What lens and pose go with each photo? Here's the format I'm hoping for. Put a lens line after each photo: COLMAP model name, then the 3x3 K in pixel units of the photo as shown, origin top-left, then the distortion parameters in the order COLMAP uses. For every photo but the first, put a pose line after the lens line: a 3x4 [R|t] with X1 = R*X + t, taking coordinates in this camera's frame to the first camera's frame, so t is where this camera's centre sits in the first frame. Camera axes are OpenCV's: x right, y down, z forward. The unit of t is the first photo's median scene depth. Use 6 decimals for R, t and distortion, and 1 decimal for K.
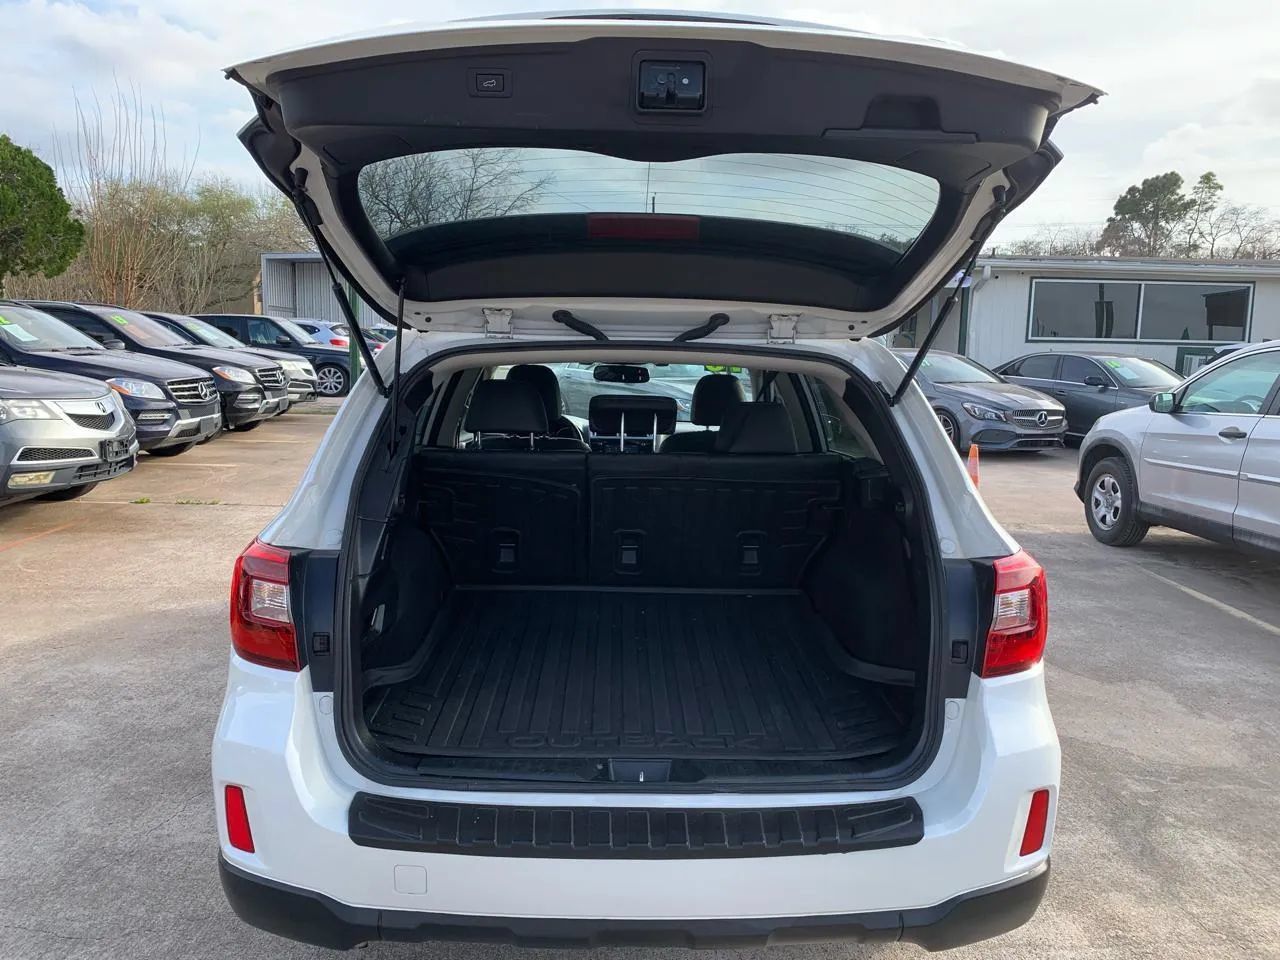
lens RADIAL K [[982.4, 0, 640.0], [0, 982.4, 480.0], [0, 0, 1]] dist [0.012706, -0.000499]
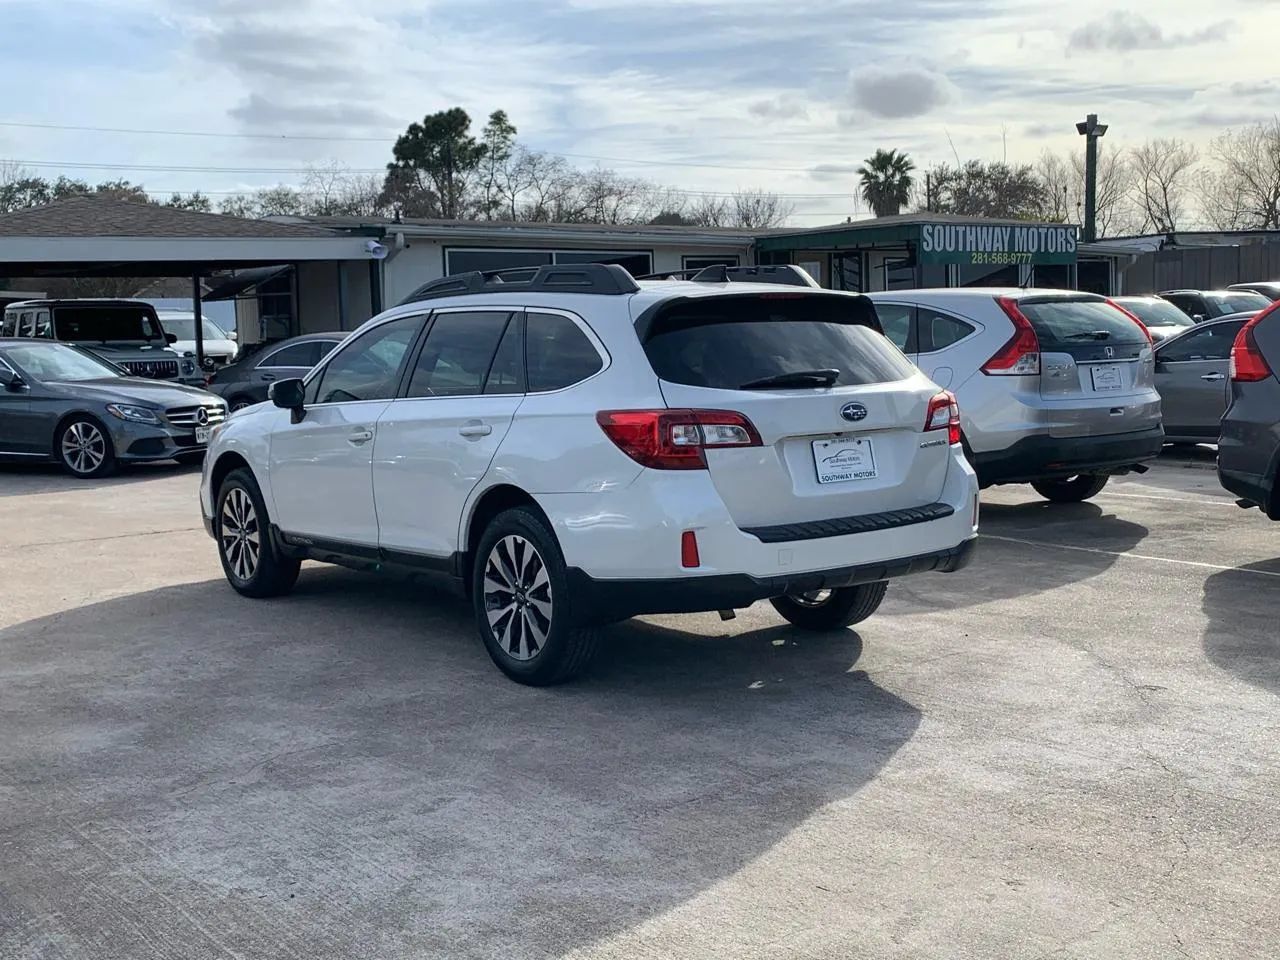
lens RADIAL K [[1481.9, 0, 637.7], [0, 1481.9, 459.2], [0, 0, 1]] dist [0.166874, -0.460600]
pose [[0.815025, -0.090982, 0.572238, -0.296821], [0.124281, 0.992060, -0.019280, 0.030122], [-0.565940, 0.086832, 0.819861, -0.182204]]
